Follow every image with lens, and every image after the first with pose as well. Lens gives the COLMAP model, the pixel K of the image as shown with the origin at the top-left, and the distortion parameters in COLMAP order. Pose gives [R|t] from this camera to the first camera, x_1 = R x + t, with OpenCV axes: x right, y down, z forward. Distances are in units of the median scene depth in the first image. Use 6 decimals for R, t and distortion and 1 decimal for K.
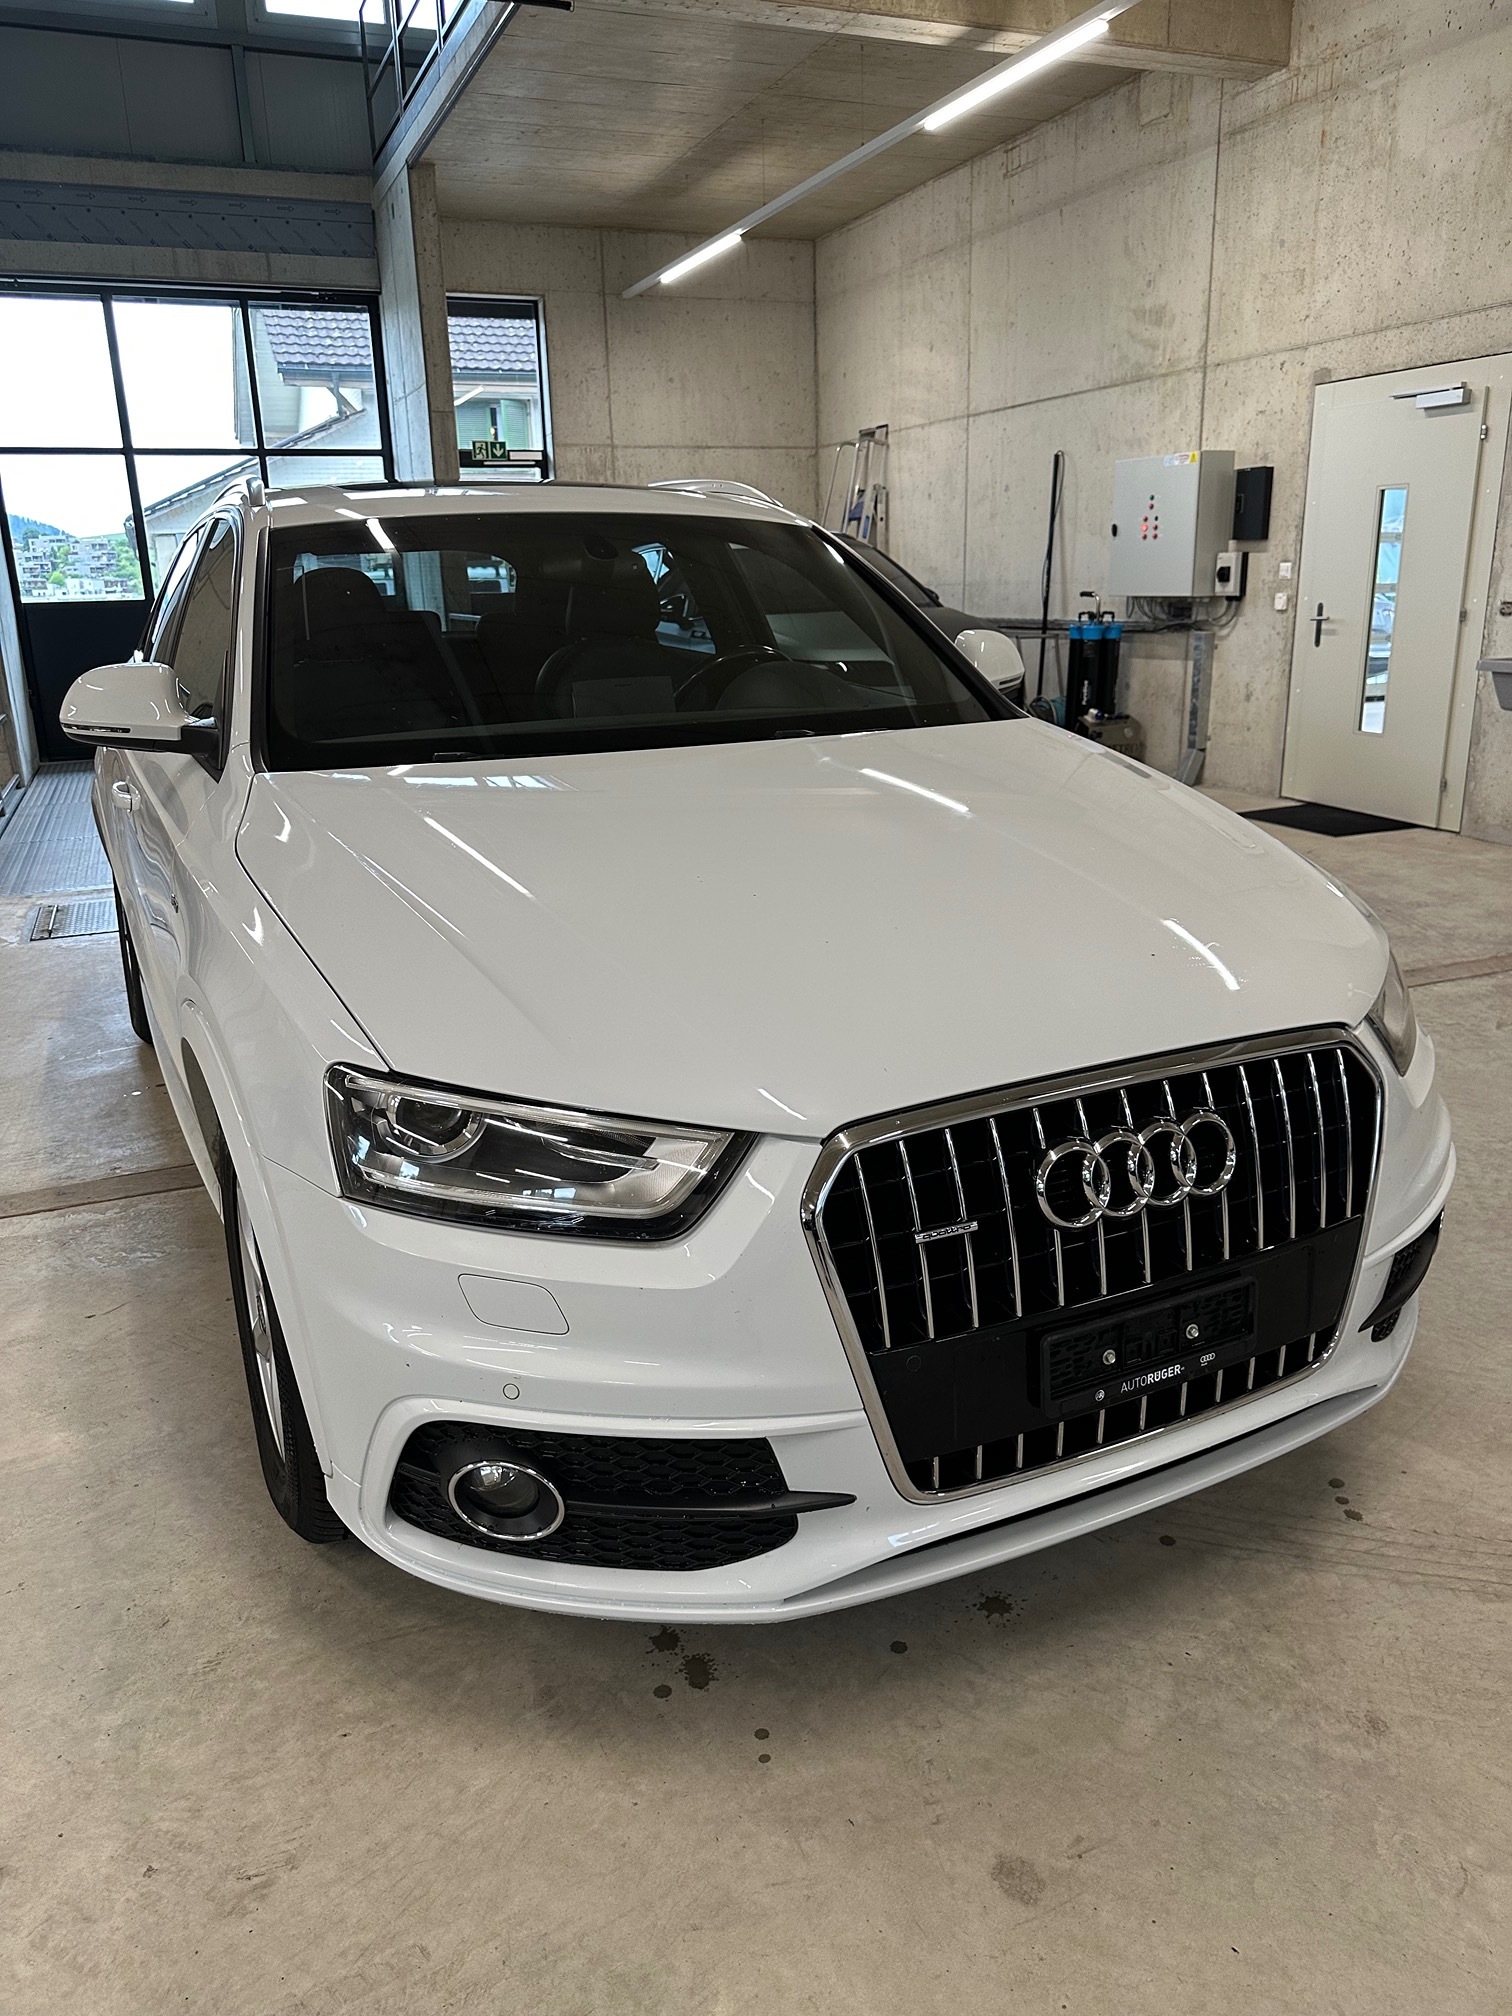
lens RADIAL K [[1413.4, 0, 753.1], [0, 1413.4, 1019.9], [0, 0, 1]] dist [-0.012094, -0.003421]
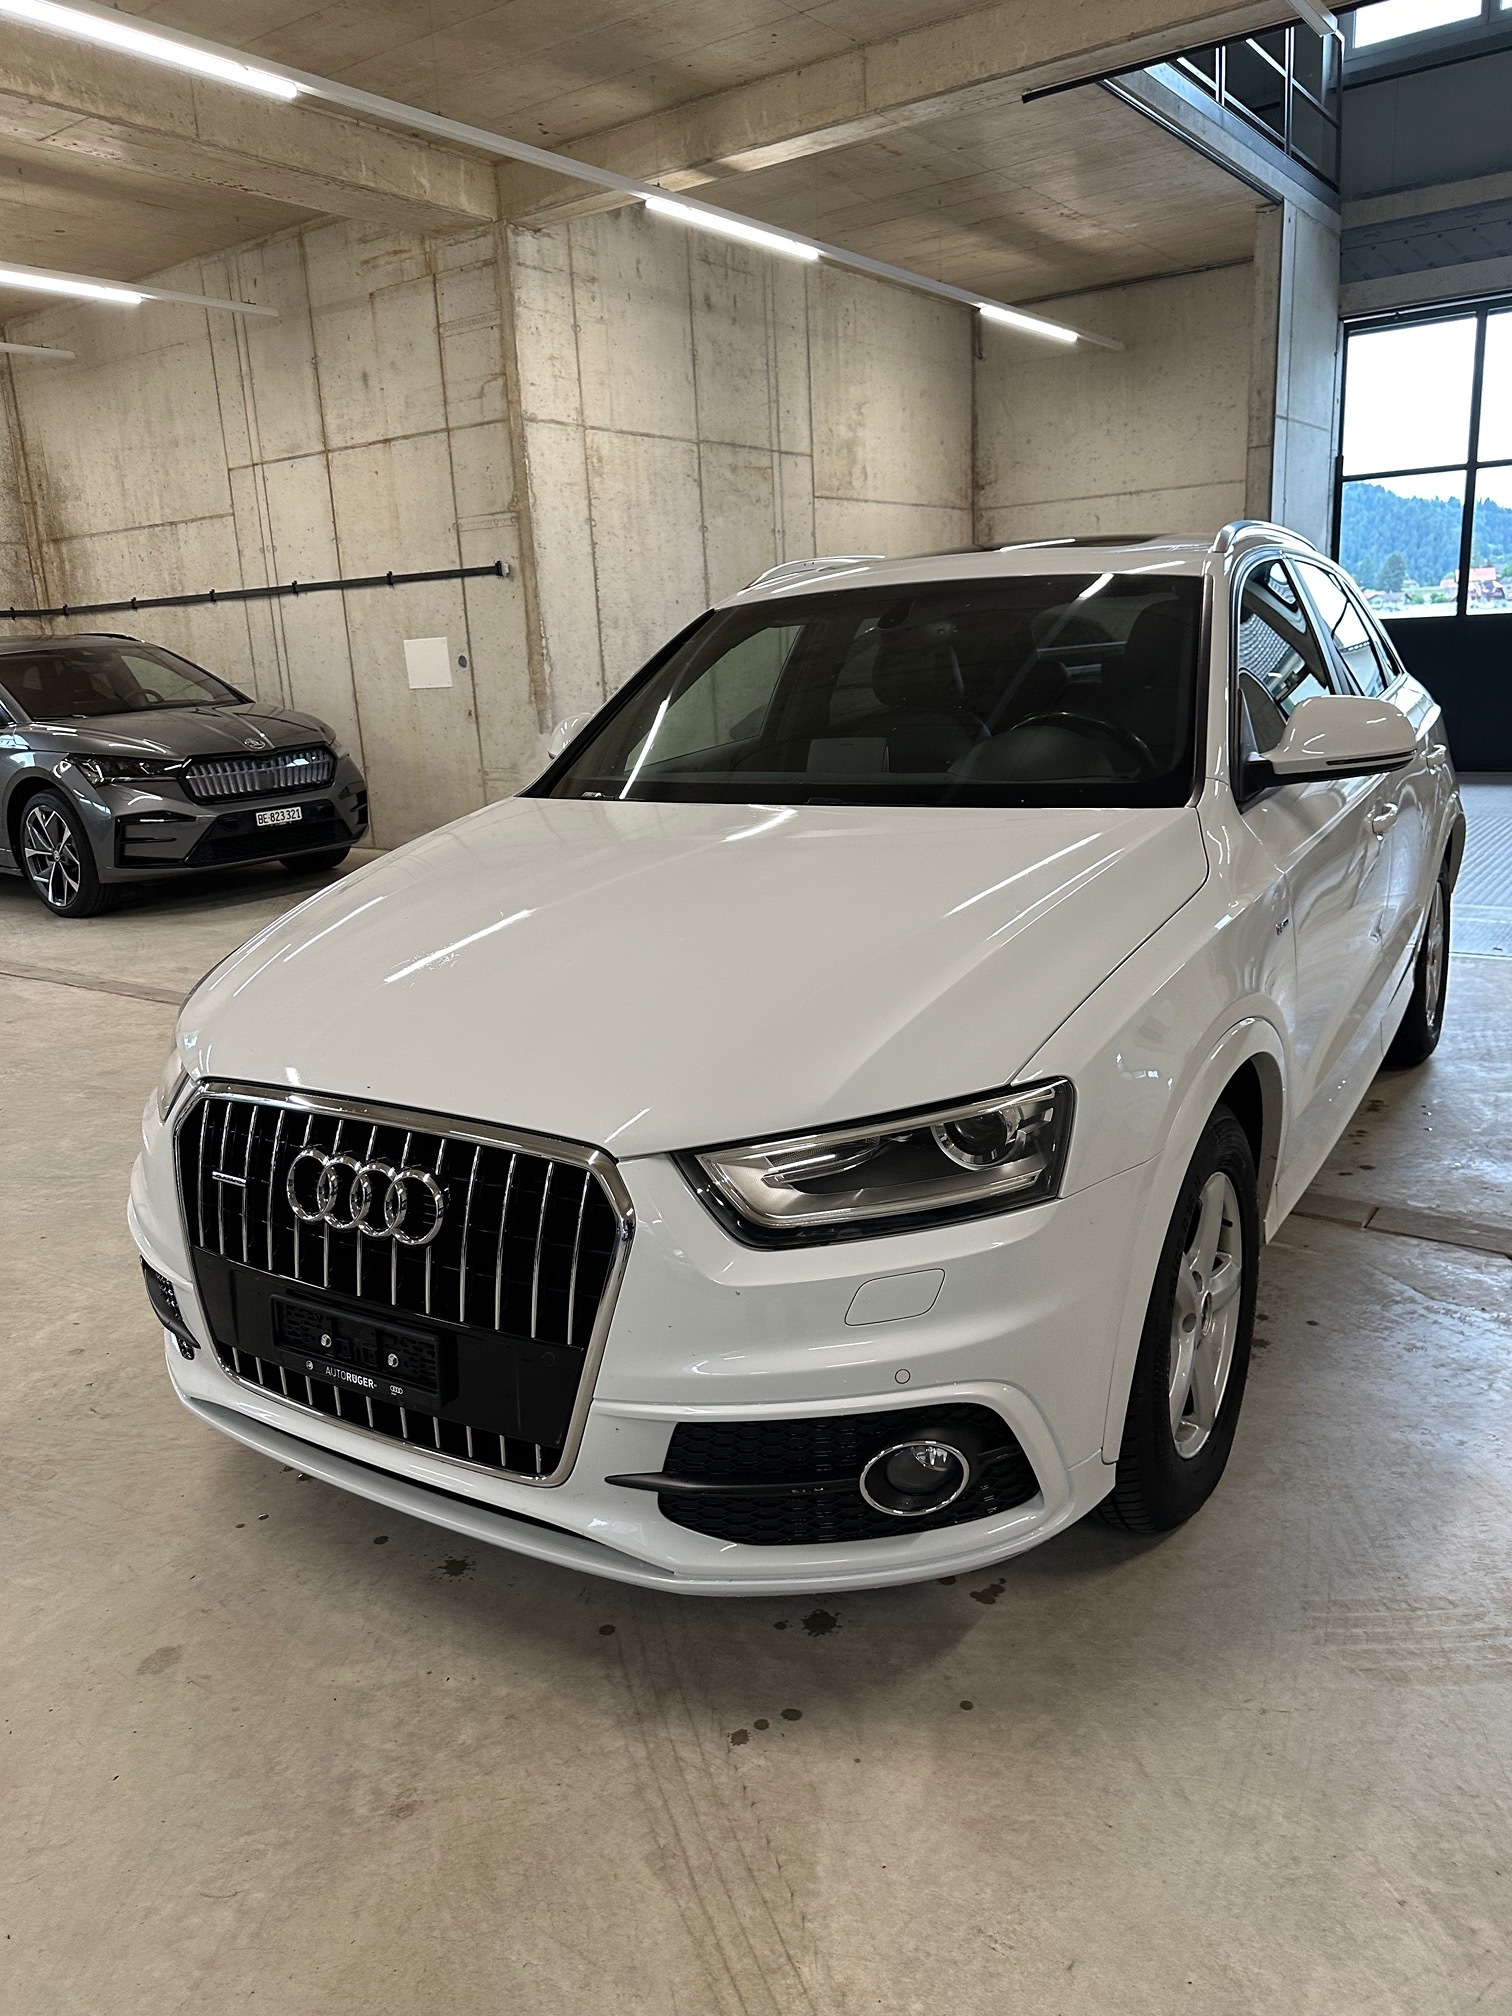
lens RADIAL K [[1413.4, 0, 752.4], [0, 1413.4, 1001.6], [0, 0, 1]] dist [-0.012094, -0.003421]
pose [[0.532087, 0.199831, -0.822771, 1.302371], [-0.210586, 0.972447, 0.099997, -0.222145], [0.820084, 0.120057, 0.559508, 0.569158]]
